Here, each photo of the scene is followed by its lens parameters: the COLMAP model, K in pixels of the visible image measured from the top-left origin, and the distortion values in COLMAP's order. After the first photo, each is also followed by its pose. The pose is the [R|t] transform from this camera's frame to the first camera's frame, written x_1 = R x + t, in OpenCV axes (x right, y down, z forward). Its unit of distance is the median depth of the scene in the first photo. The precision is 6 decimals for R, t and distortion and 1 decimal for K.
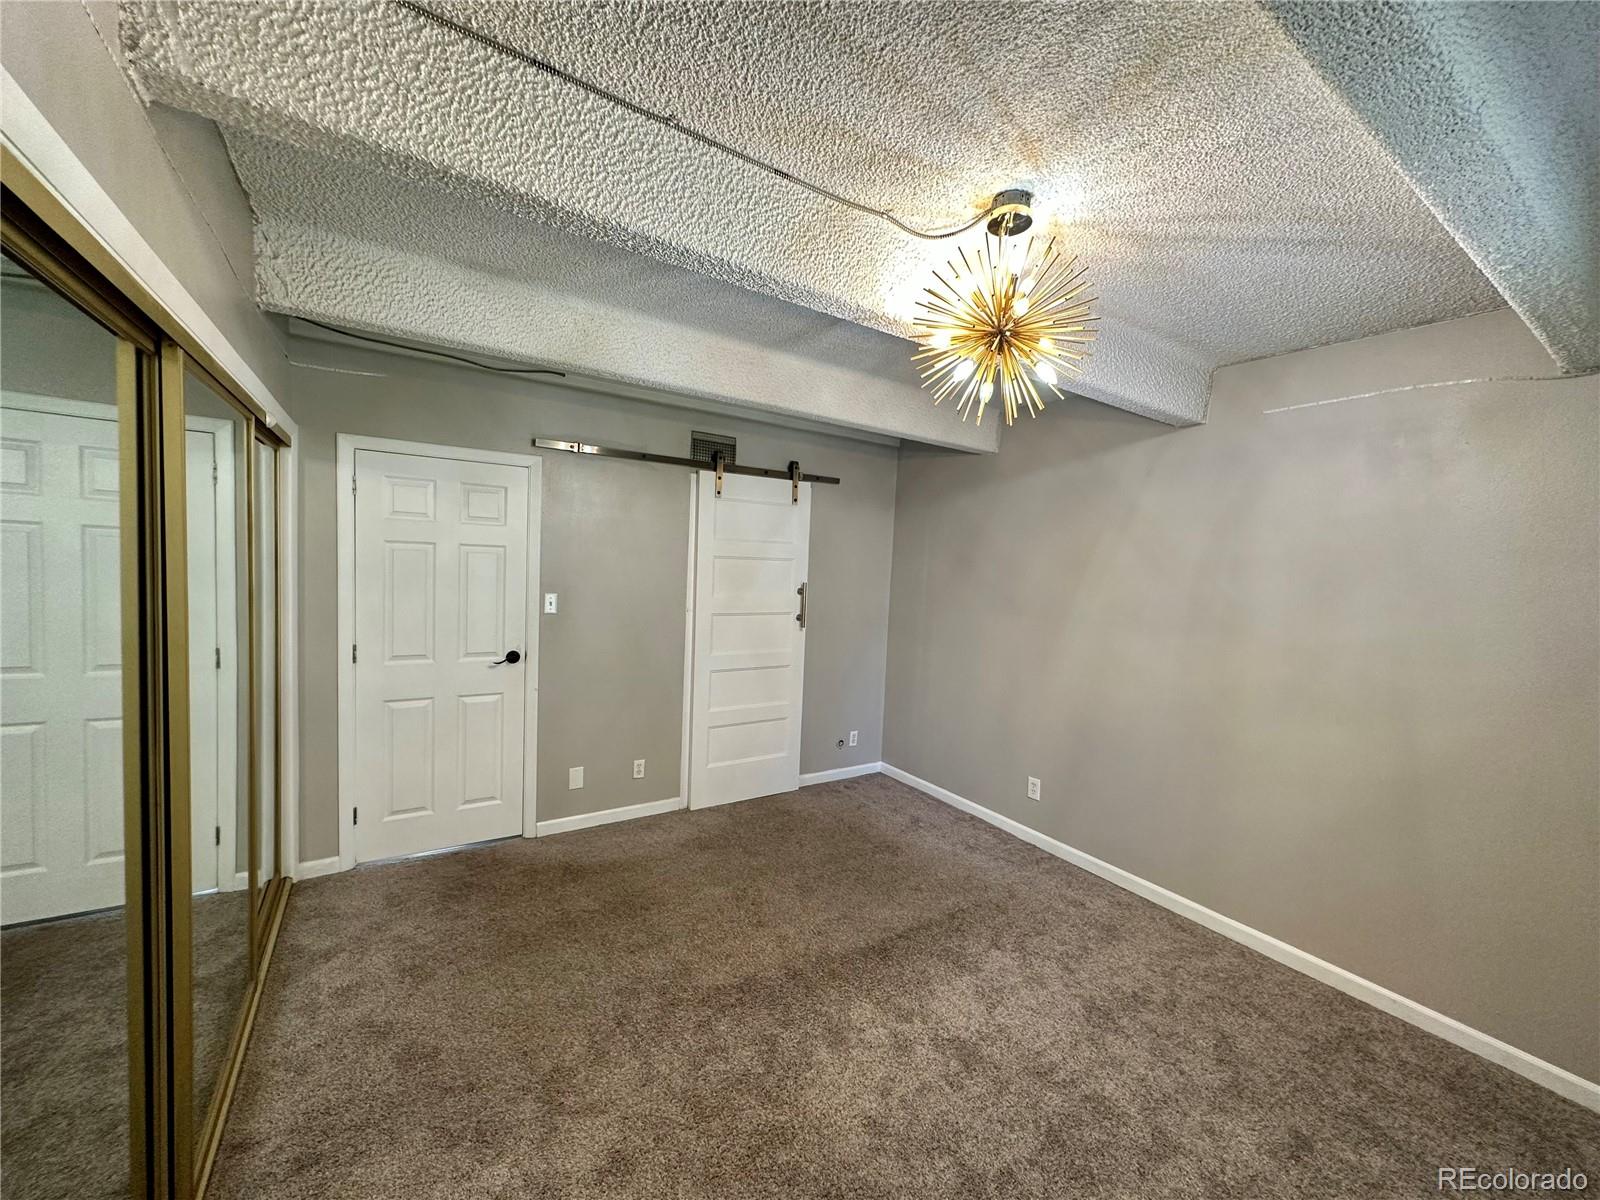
lens RADIAL K [[638.6, 0, 801.5], [0, 638.6, 600.2], [0, 0, 1]] dist [0.009522, 0.000242]
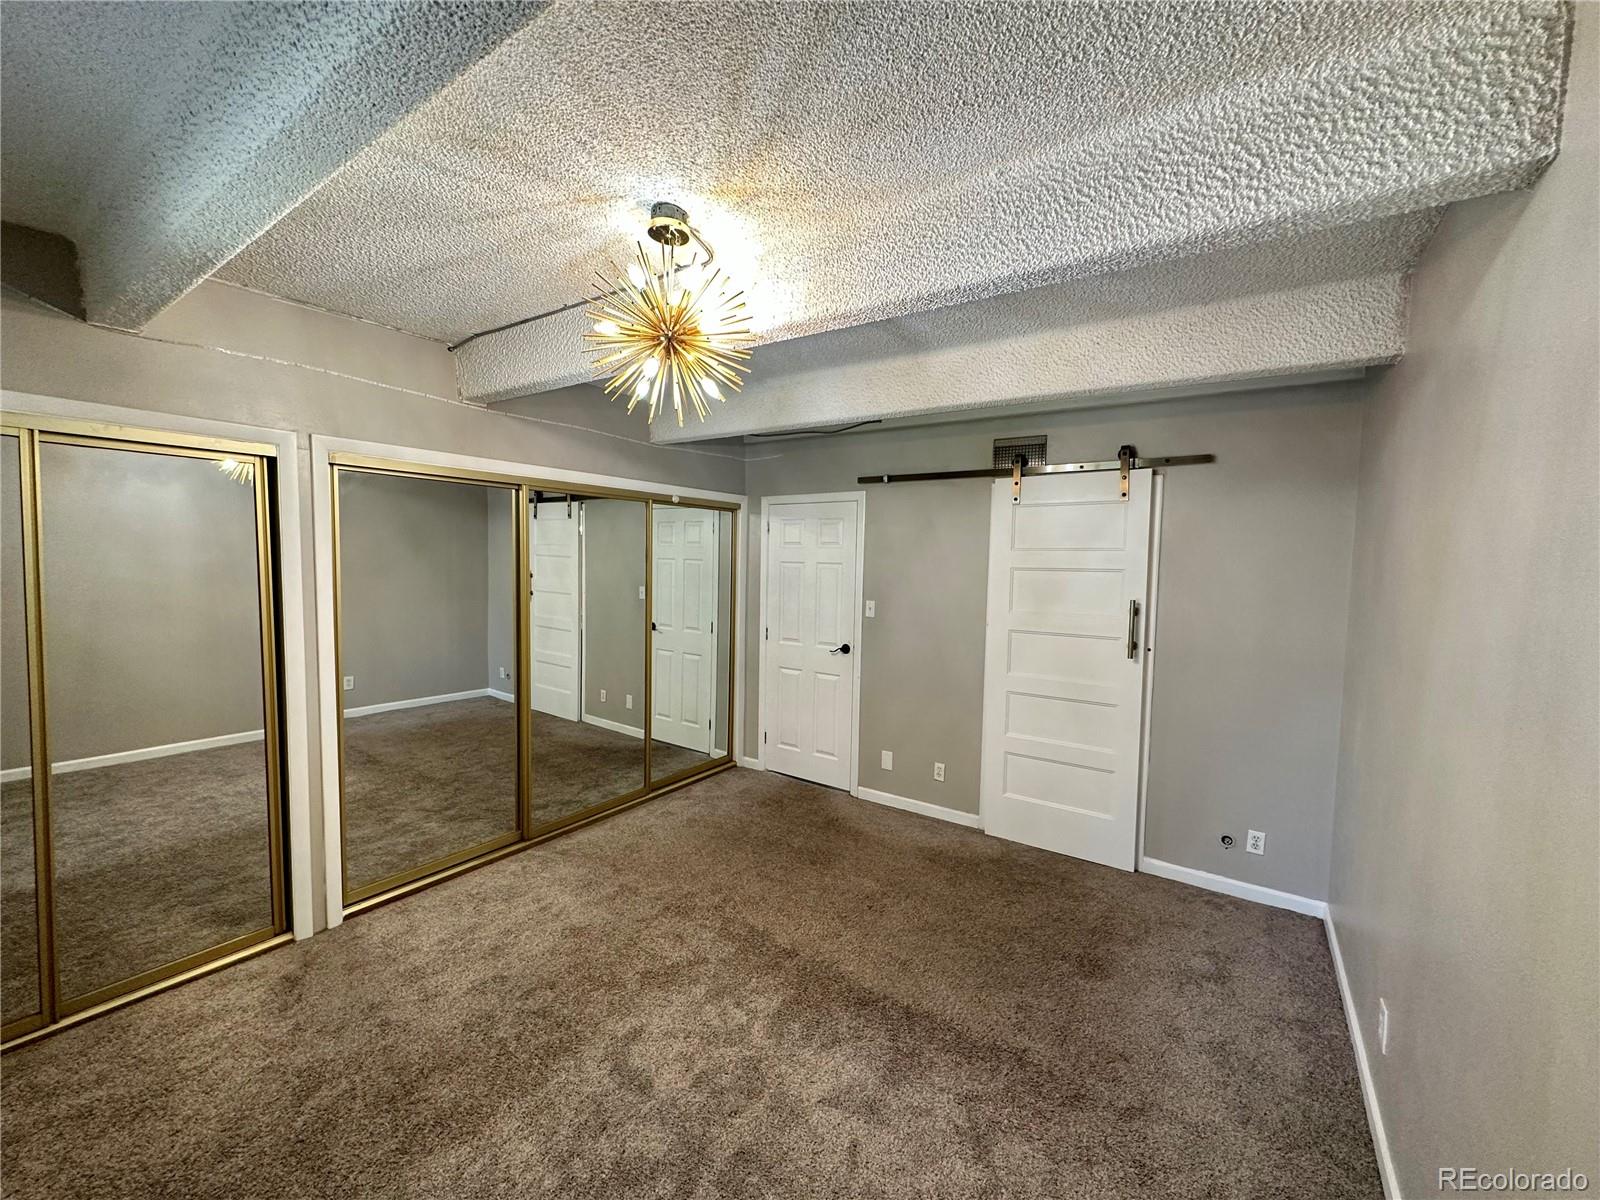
lens RADIAL K [[638.6, 0, 801.5], [0, 638.6, 600.2], [0, 0, 1]] dist [0.009522, 0.000242]
pose [[0.384465, 0.019618, -0.922931, 0.690141], [-0.066732, 0.997749, -0.006590, 0.005554], [0.920724, 0.064122, 0.384909, 0.412099]]
